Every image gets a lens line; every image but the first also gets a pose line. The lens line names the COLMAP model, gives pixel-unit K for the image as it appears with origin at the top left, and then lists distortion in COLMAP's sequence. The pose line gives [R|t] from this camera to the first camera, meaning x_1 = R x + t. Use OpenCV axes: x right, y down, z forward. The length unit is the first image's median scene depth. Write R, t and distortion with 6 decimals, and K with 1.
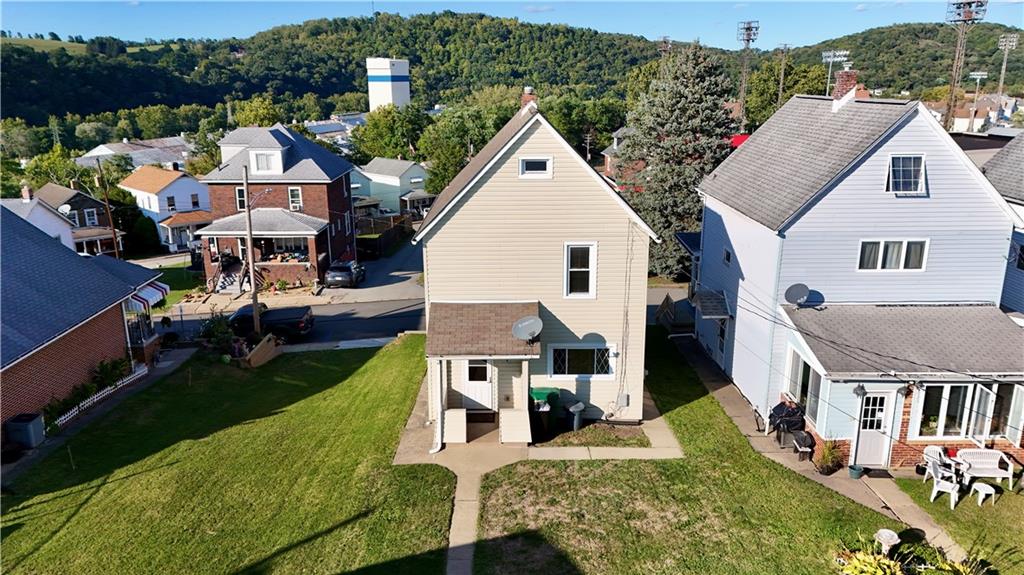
lens RADIAL K [[750.6, 0, 512.0], [0, 750.6, 287.5], [0, 0, 1]] dist [0.053701, -0.052827]
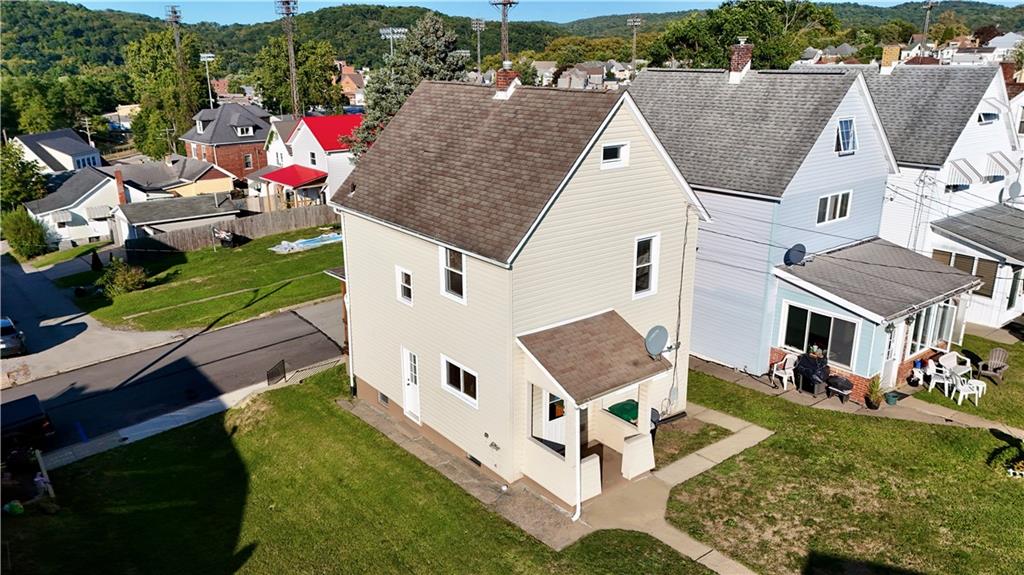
lens RADIAL K [[750.6, 0, 512.0], [0, 750.6, 287.5], [0, 0, 1]] dist [0.053701, -0.052827]
pose [[0.788672, -0.181294, 0.587476, -0.547704], [0.164173, 0.982939, 0.082935, -0.094529], [-0.592489, 0.031039, 0.804980, 0.357640]]
